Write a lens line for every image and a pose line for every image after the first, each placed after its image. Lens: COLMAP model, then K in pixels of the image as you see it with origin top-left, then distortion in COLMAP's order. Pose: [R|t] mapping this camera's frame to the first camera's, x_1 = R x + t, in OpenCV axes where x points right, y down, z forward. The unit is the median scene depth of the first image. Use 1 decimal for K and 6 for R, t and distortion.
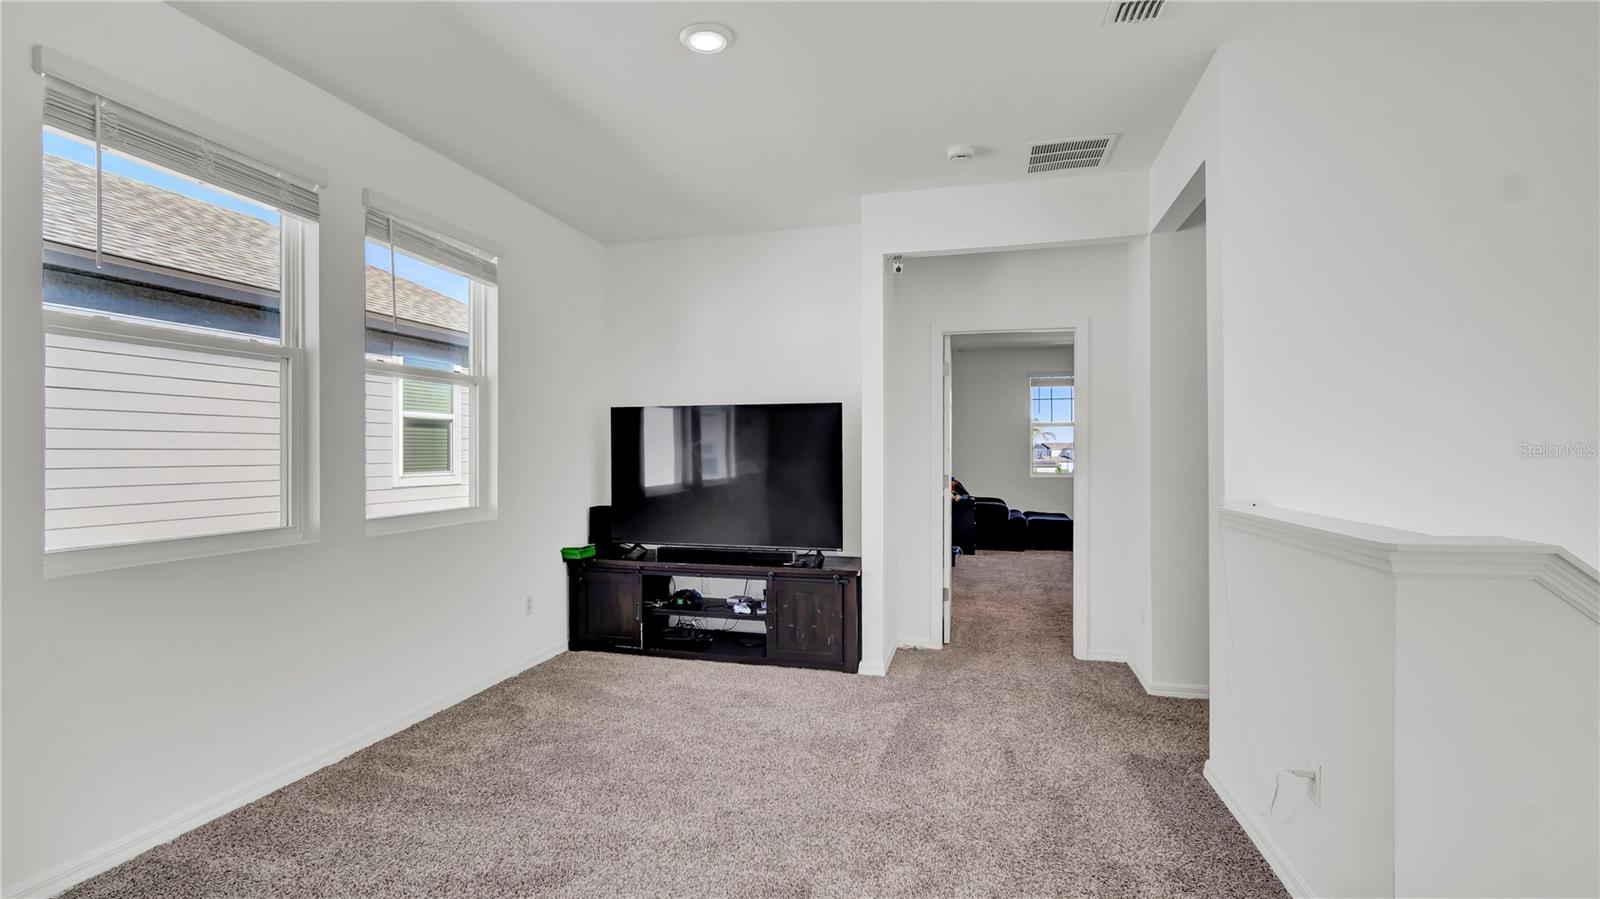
lens RADIAL K [[712.3, 0, 794.7], [0, 712.3, 450.0], [0, 0, 1]] dist [-0.013102, 0.003149]
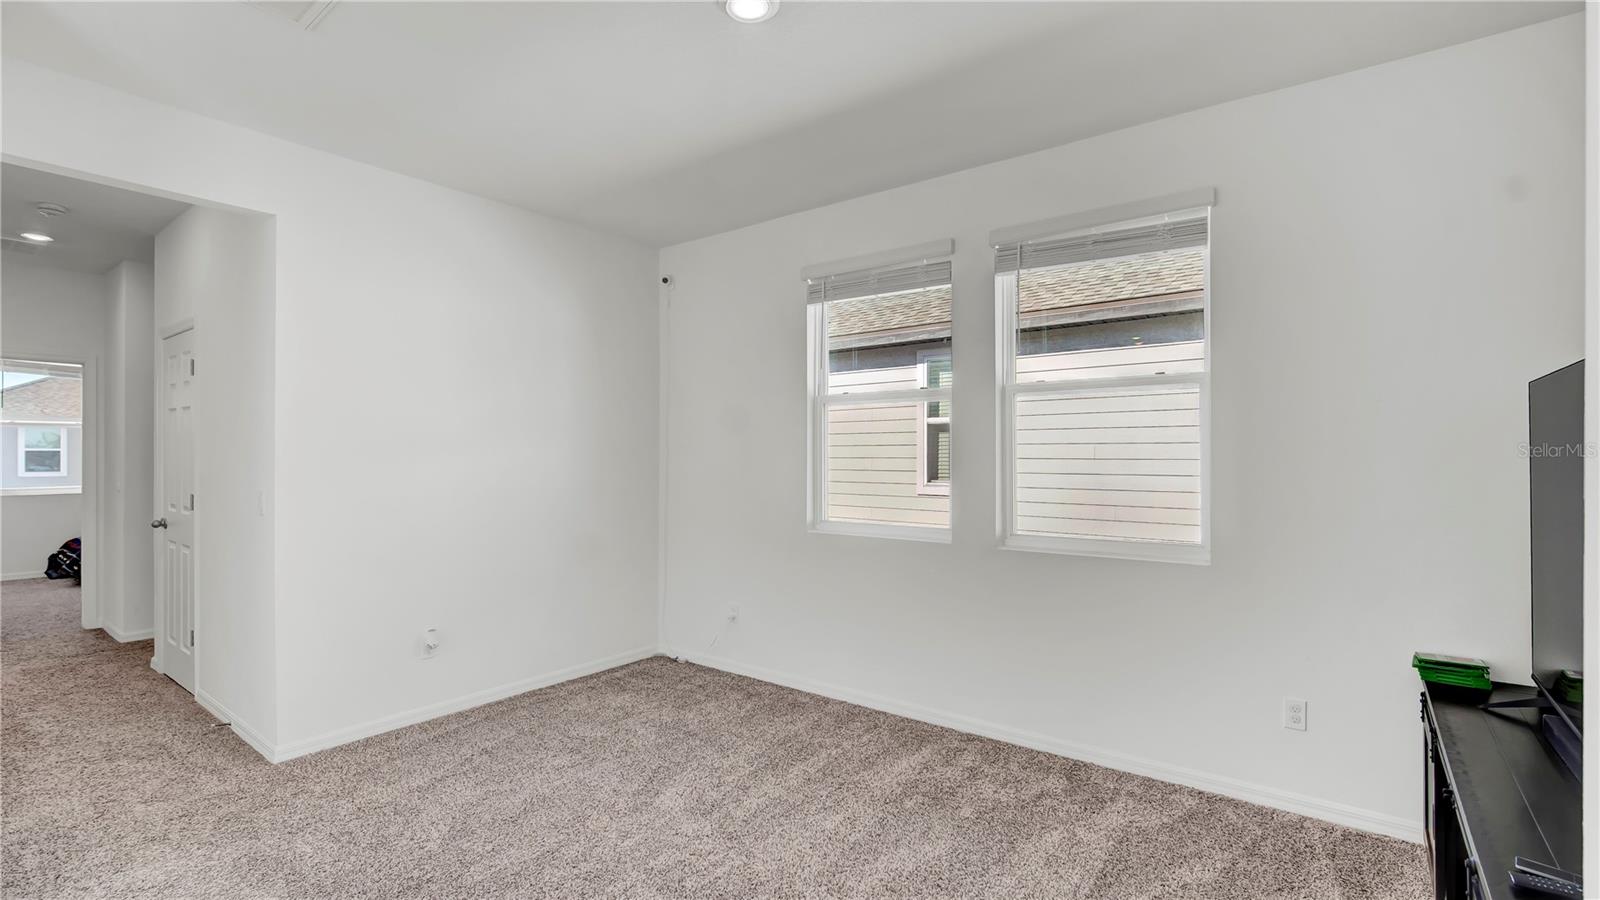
lens RADIAL K [[712.3, 0, 799.8], [0, 712.3, 445.8], [0, 0, 1]] dist [-0.013102, 0.003149]
pose [[-0.396103, -0.012485, -0.918121, 0.541411], [-0.000471, 0.999910, -0.013394, -0.019642], [0.918206, -0.004873, -0.396073, 1.187054]]
